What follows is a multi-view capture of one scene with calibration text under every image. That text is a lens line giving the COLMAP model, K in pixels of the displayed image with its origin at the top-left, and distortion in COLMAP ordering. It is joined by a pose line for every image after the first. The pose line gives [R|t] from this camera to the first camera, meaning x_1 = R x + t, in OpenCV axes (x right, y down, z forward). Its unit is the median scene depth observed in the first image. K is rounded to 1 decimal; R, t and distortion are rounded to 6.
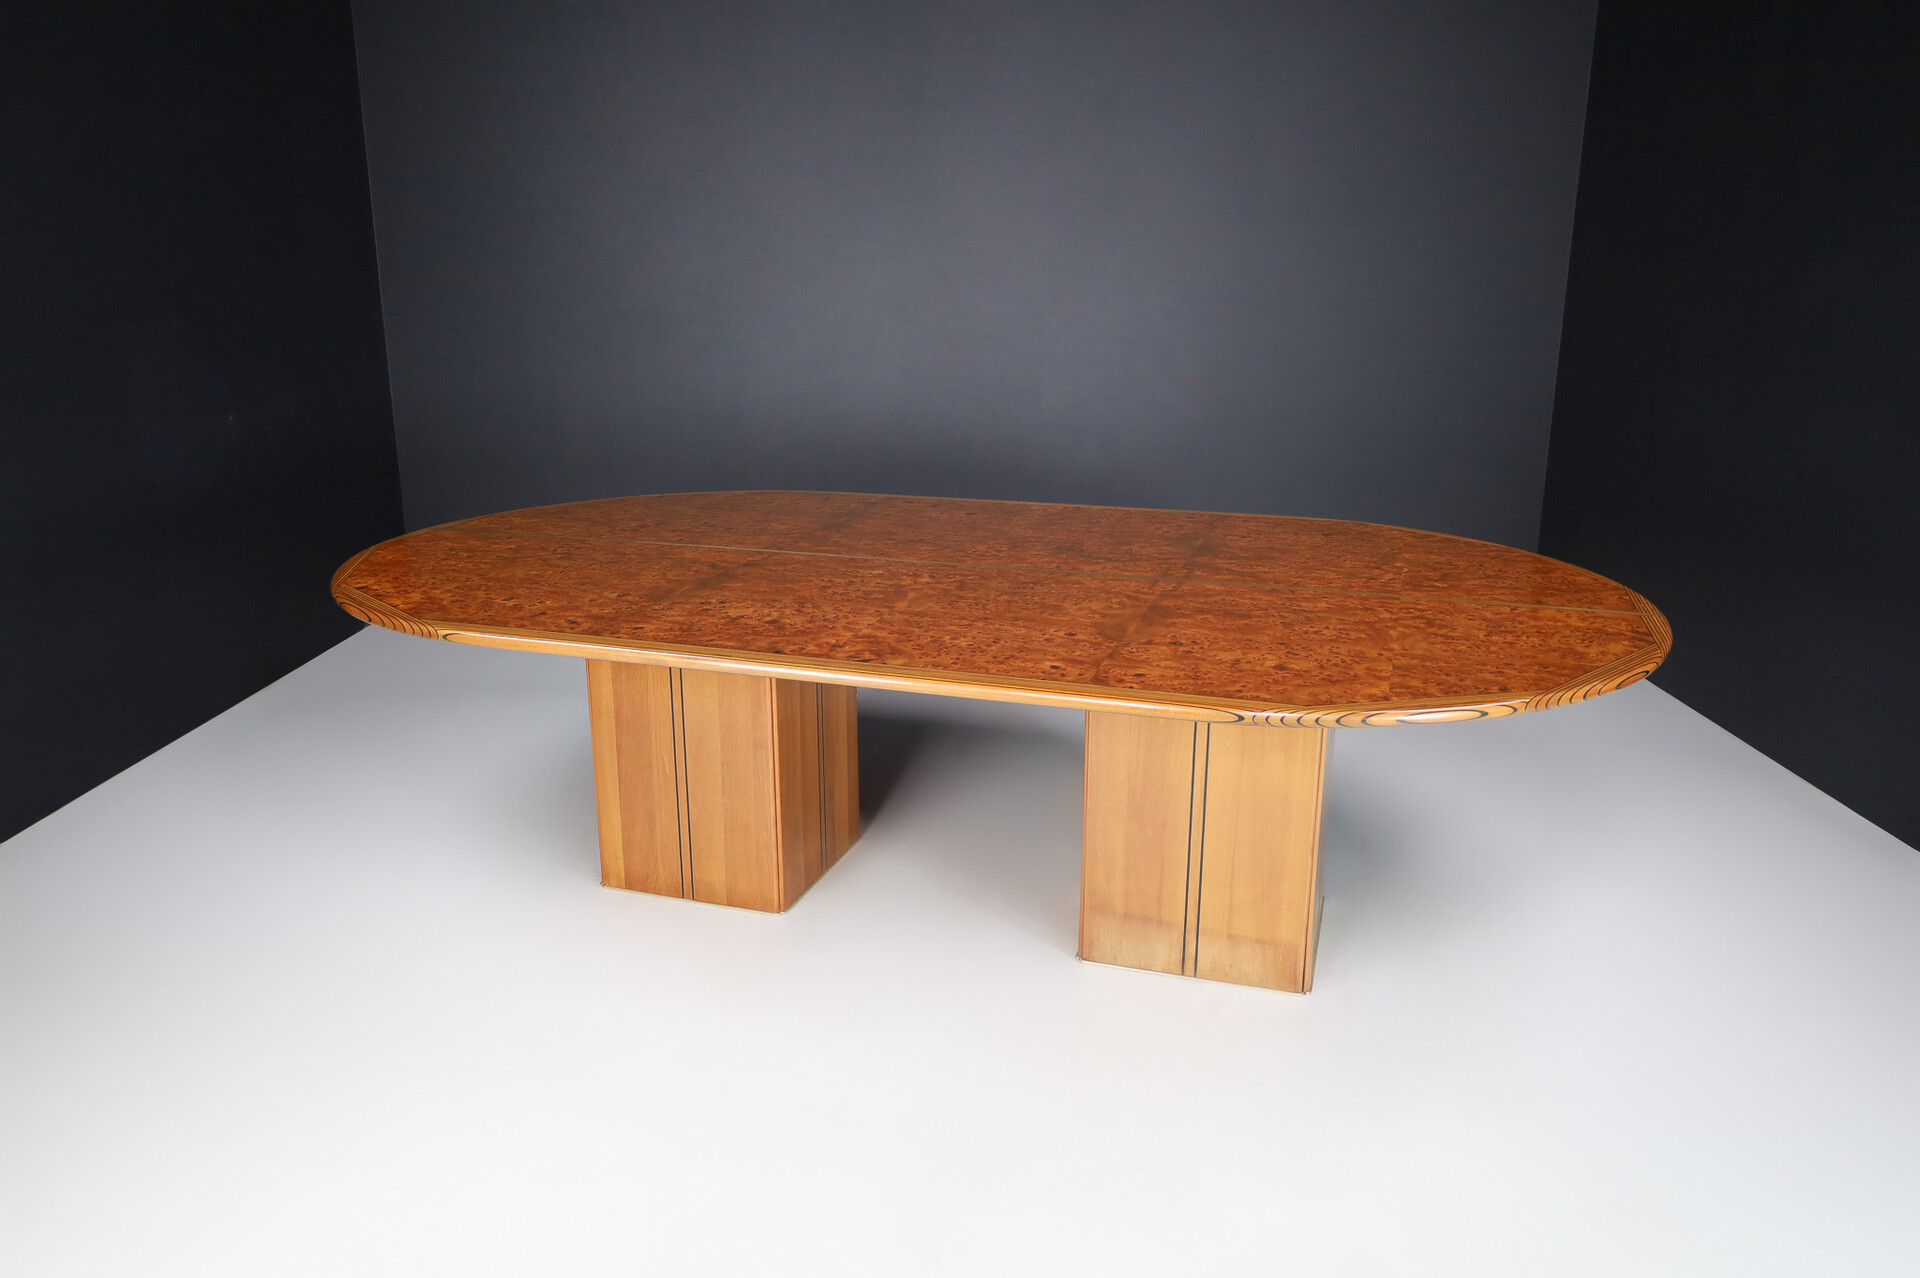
lens RADIAL K [[1380.3, 0, 960.0], [0, 1380.3, 639.0], [0, 0, 1]] dist [-0.032931, -0.000016]
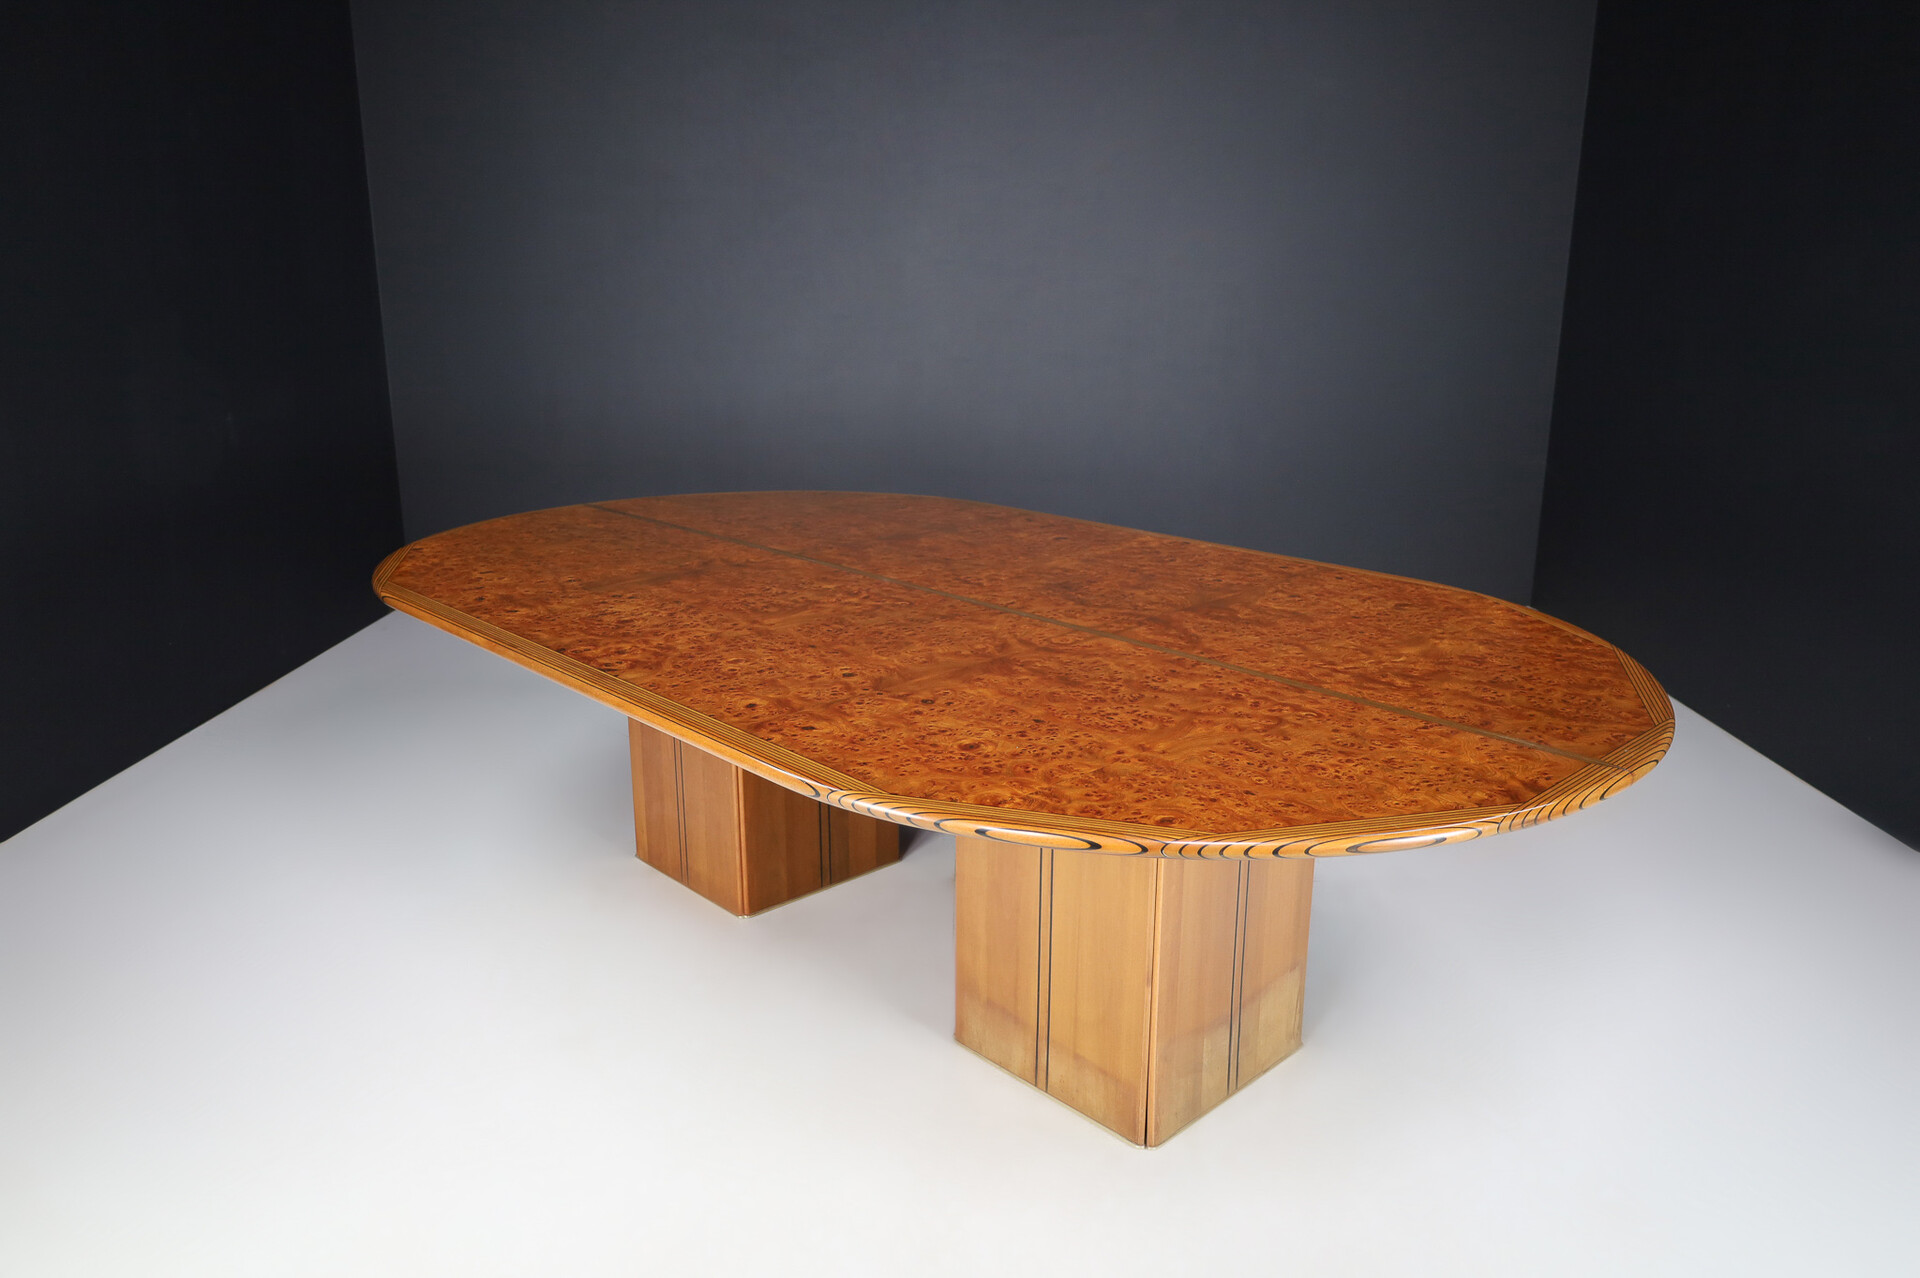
lens RADIAL K [[1380.3, 0, 960.0], [0, 1380.3, 639.0], [0, 0, 1]] dist [-0.032931, -0.000016]
pose [[0.880832, 0.128939, -0.455533, 0.538103], [-0.129841, 0.991097, 0.029467, -0.061080], [0.455277, 0.033191, 0.889731, 0.223516]]
